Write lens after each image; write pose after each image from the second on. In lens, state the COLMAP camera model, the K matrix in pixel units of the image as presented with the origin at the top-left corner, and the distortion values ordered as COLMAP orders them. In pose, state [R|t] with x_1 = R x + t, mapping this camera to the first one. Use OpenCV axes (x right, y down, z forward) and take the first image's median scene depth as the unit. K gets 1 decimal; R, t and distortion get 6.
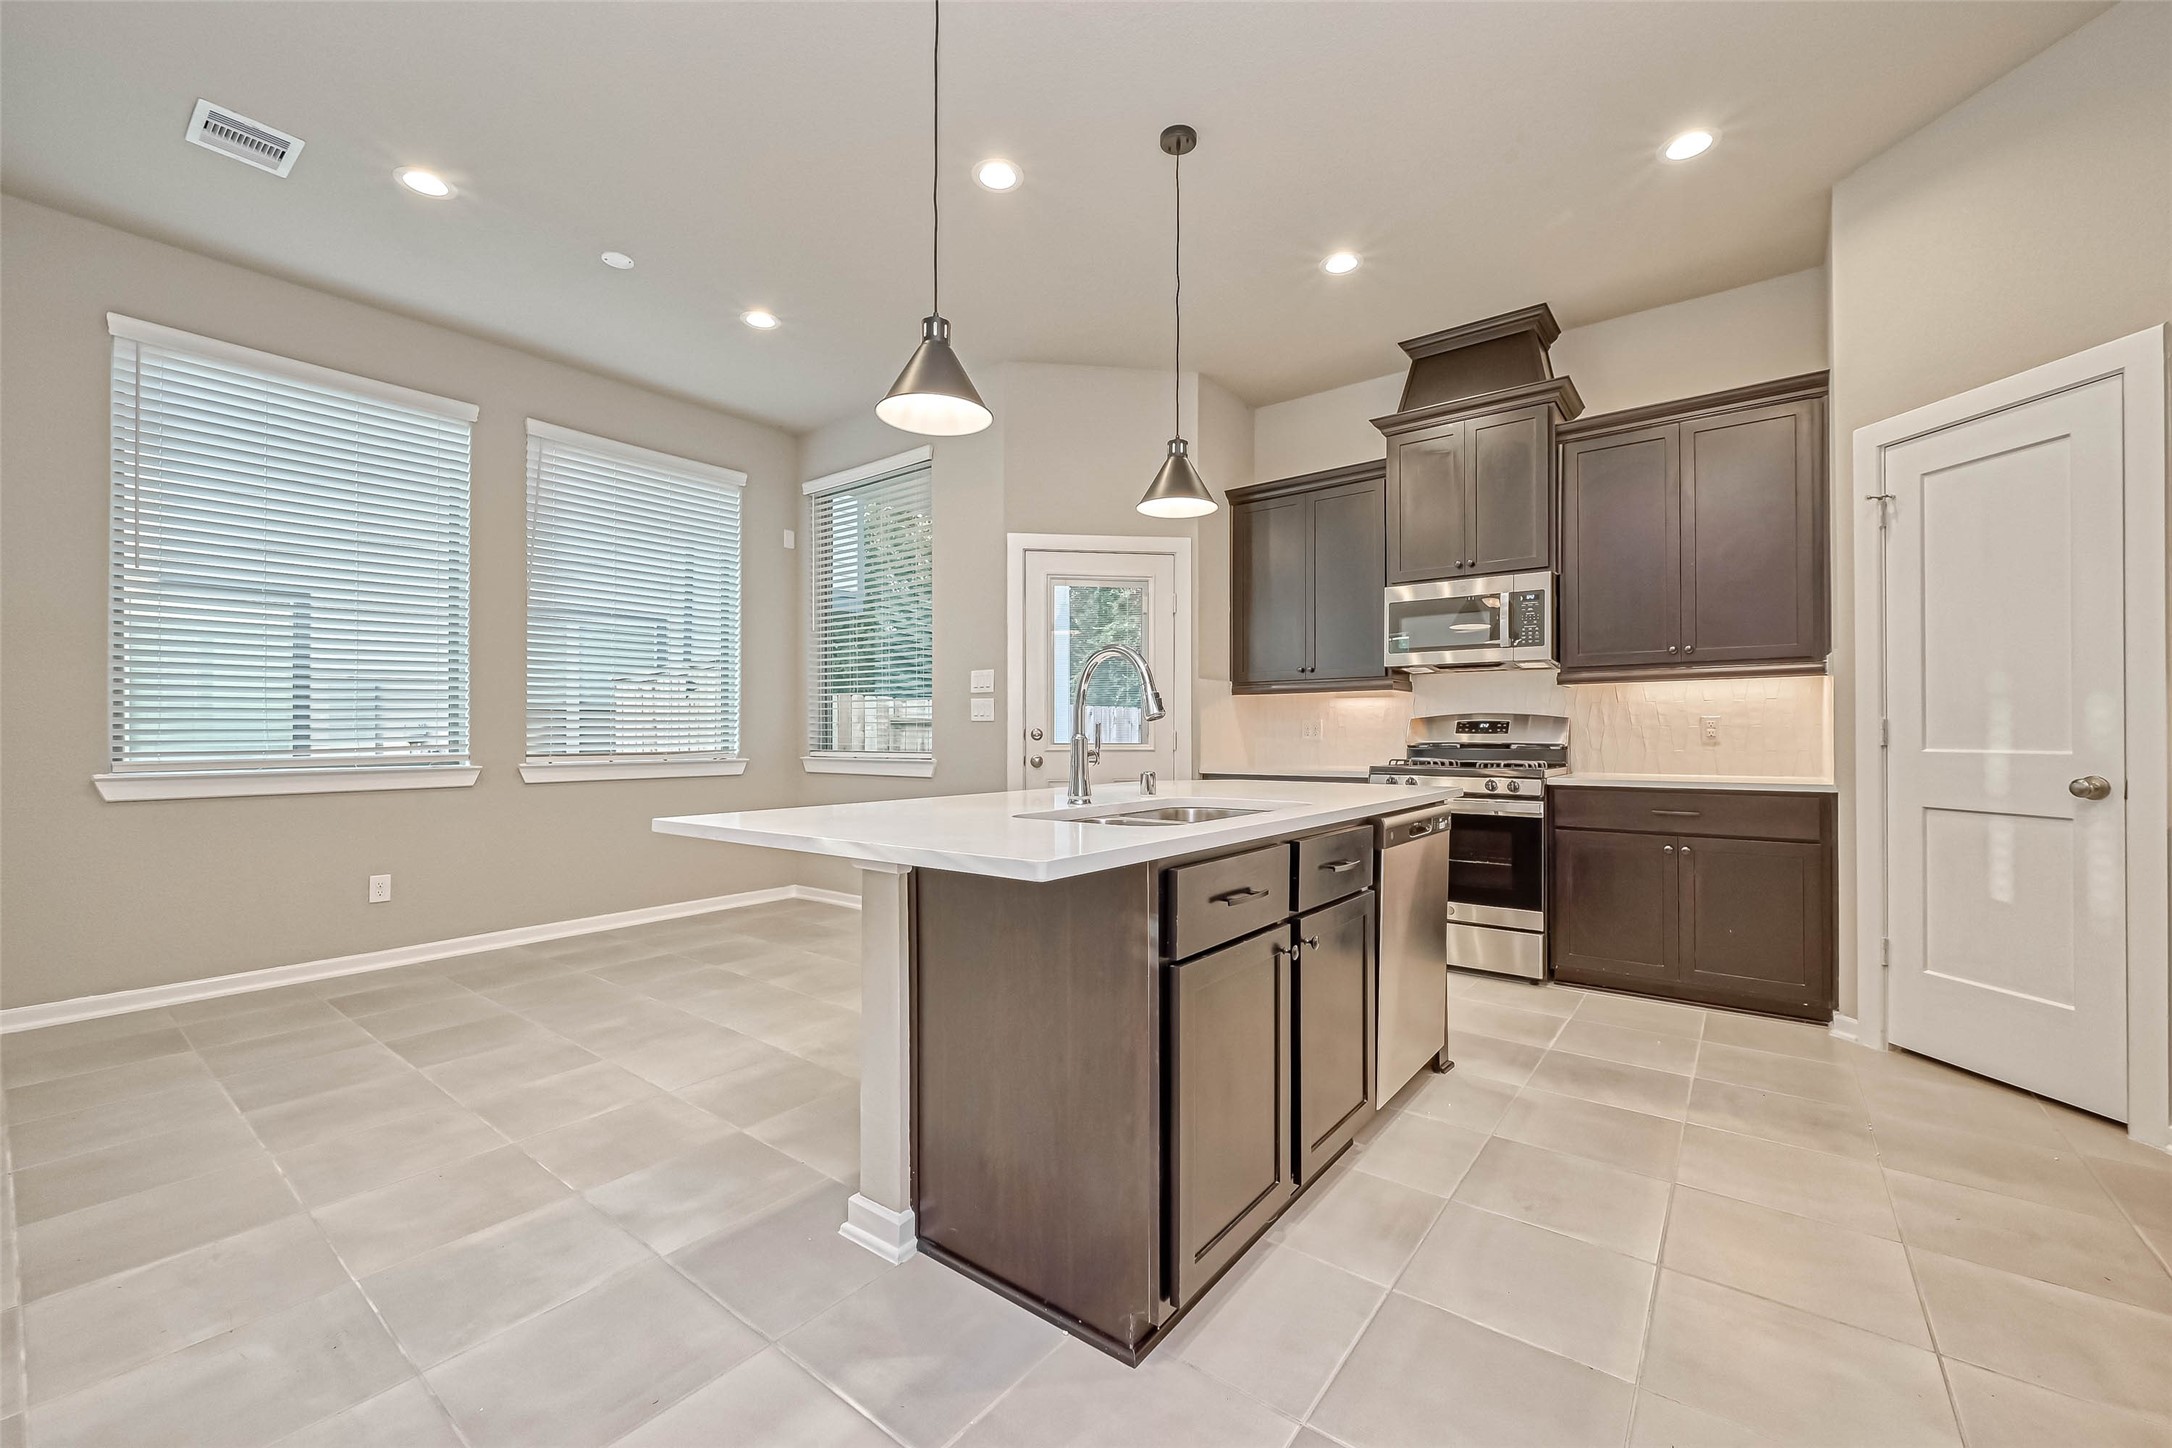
lens RADIAL K [[872.2, 0, 1088.8], [0, 872.2, 729.8], [0, 0, 1]] dist [0.000485, -0.000191]
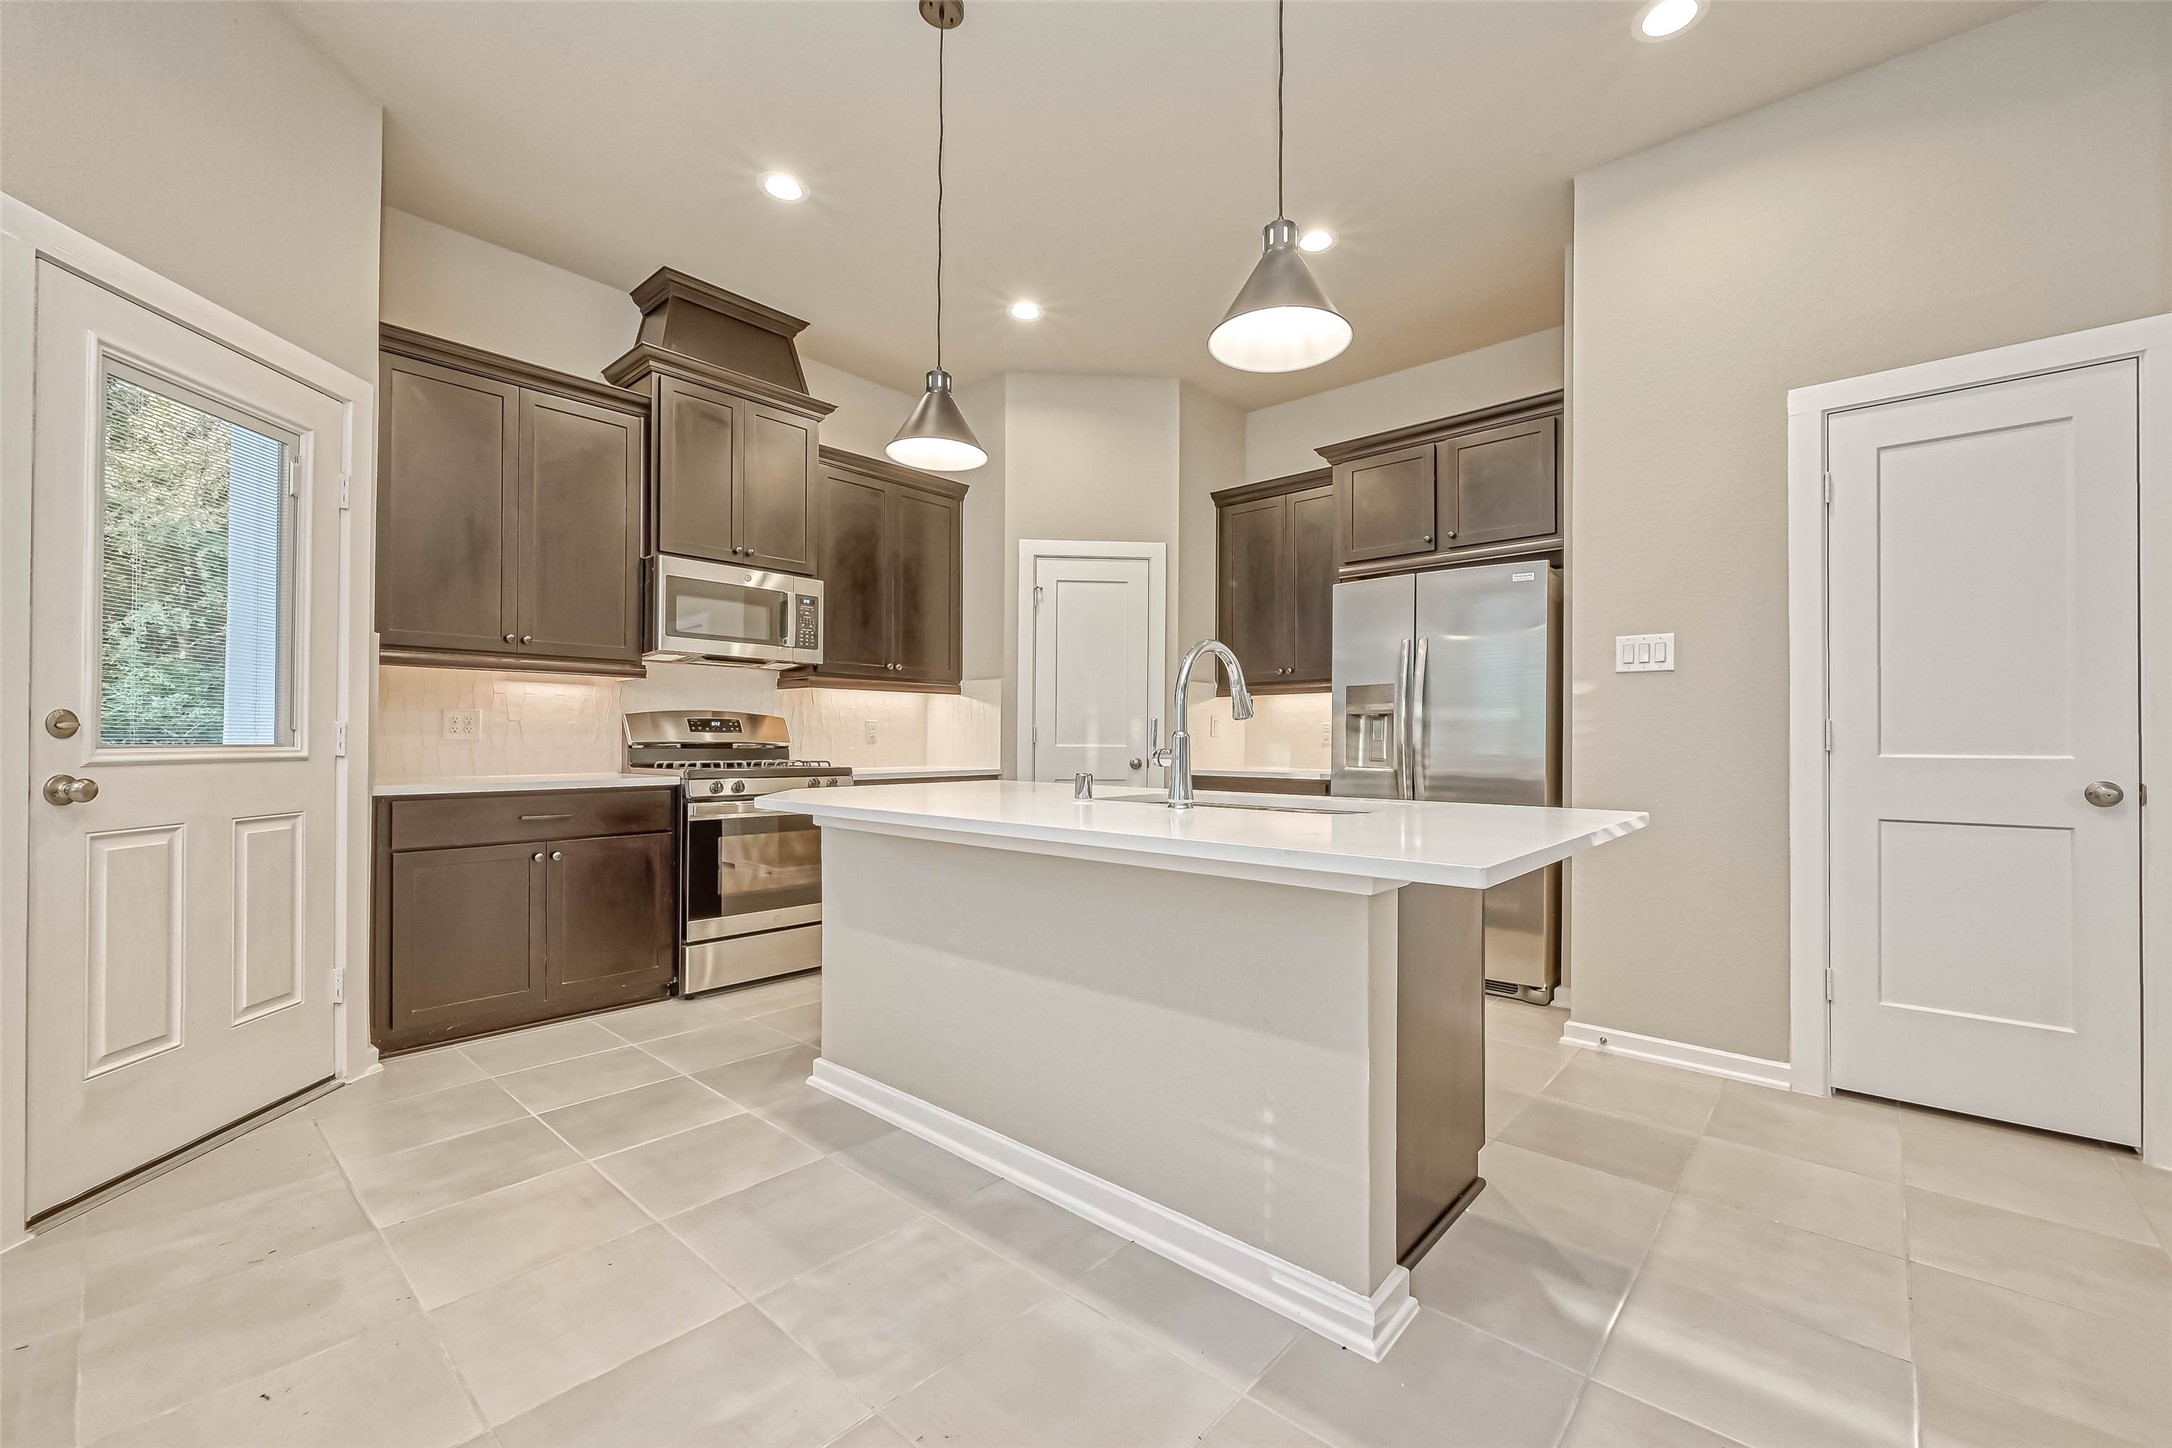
lens RADIAL K [[882.9, 0, 1122.8], [0, 882.9, 736.0], [0, 0, 1]] dist [-0.000395, 0.000050]
pose [[0.043090, 0.005745, 0.999055, -0.547470], [-0.011292, 0.999922, -0.005263, 0.009634], [-0.999007, -0.011055, 0.043152, 0.602056]]
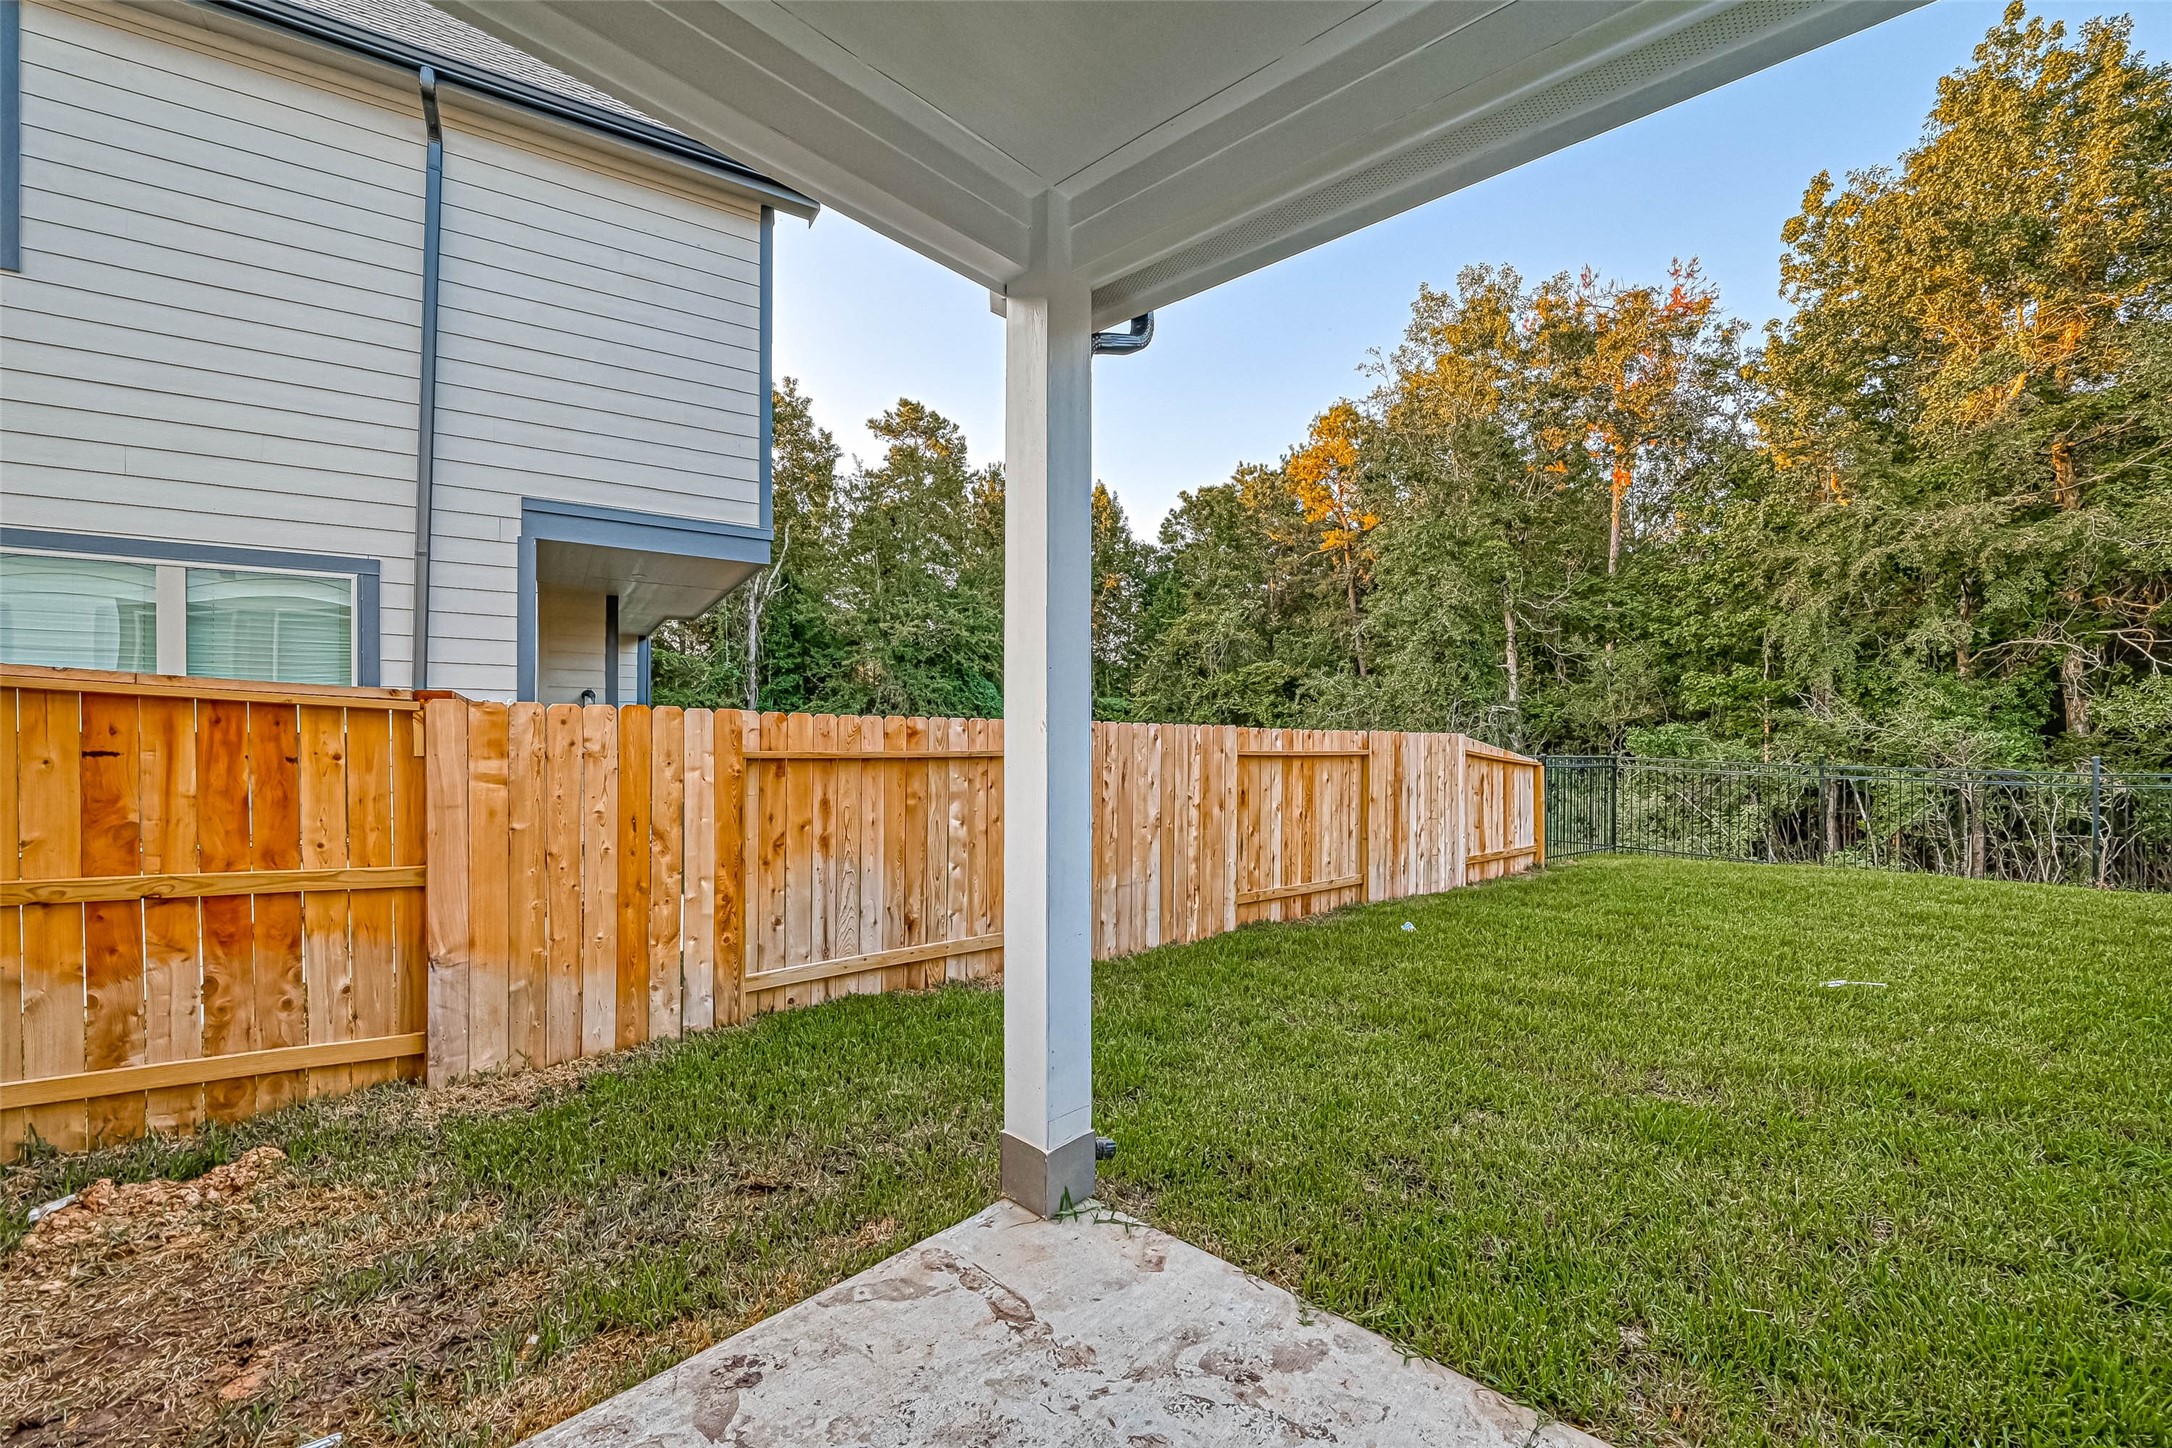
lens RADIAL K [[882.9, 0, 1122.8], [0, 882.9, 736.0], [0, 0, 1]] dist [-0.000395, 0.000050]
pose [[0.999144, 0.002505, -0.041291, 0.014197], [-0.002457, 0.999996, 0.001207, -0.063267], [0.041293, -0.001104, 0.999146, 1.320256]]
